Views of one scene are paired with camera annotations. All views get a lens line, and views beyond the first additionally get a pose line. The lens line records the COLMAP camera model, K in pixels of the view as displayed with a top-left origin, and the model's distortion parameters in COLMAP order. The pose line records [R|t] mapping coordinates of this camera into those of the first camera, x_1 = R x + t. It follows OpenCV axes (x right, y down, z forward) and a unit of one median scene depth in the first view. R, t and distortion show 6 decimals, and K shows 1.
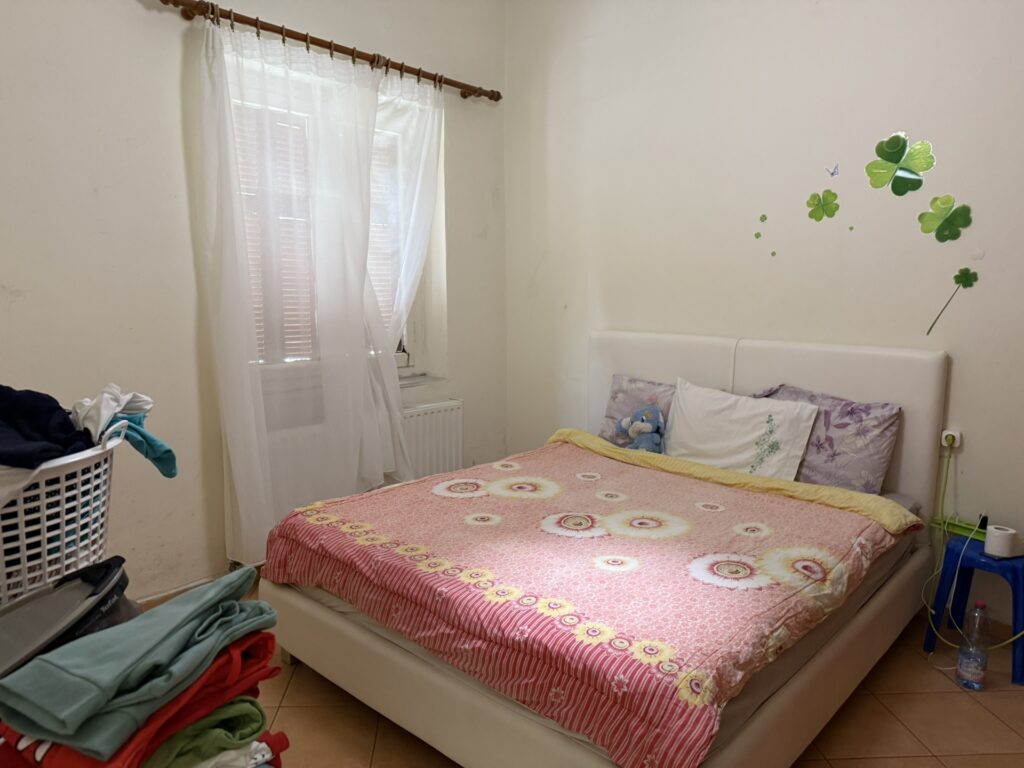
lens RADIAL K [[709.9, 0, 512.0], [0, 709.9, 384.0], [0, 0, 1]] dist [0.062475, -0.070873]
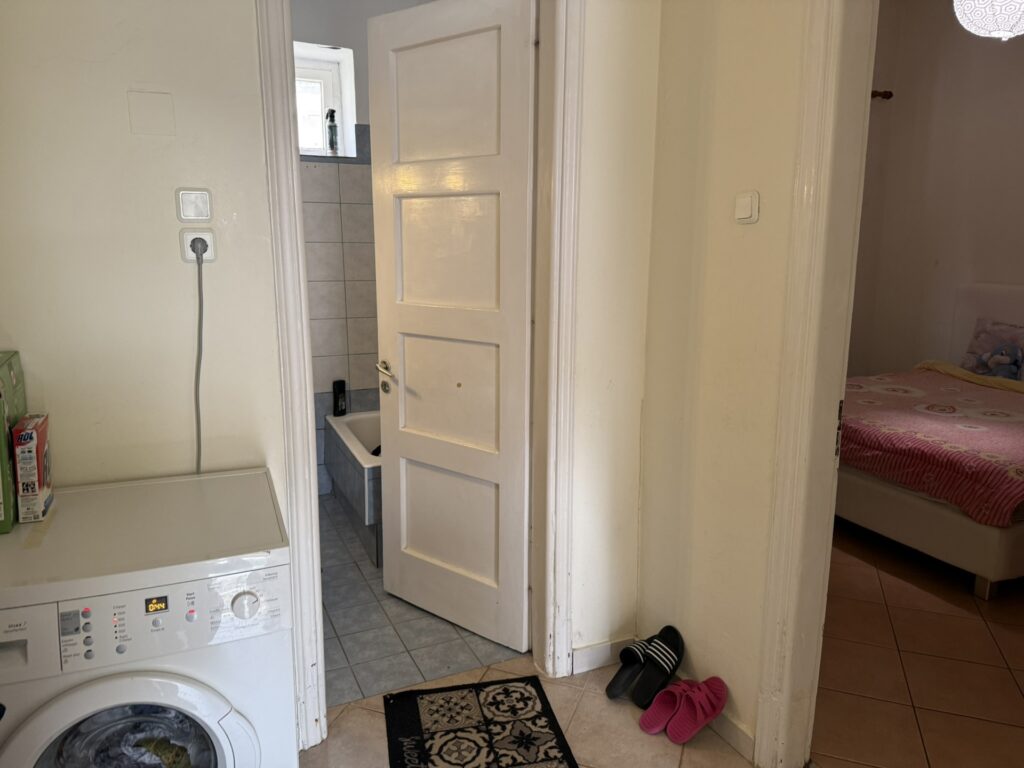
lens RADIAL K [[709.9, 0, 512.0], [0, 709.9, 384.0], [0, 0, 1]] dist [0.062475, -0.070873]
pose [[0.909571, 0.073146, -0.409059, -0.111824], [-0.051936, 0.996678, 0.062739, 0.094786], [0.412289, -0.035821, 0.910348, -0.719907]]
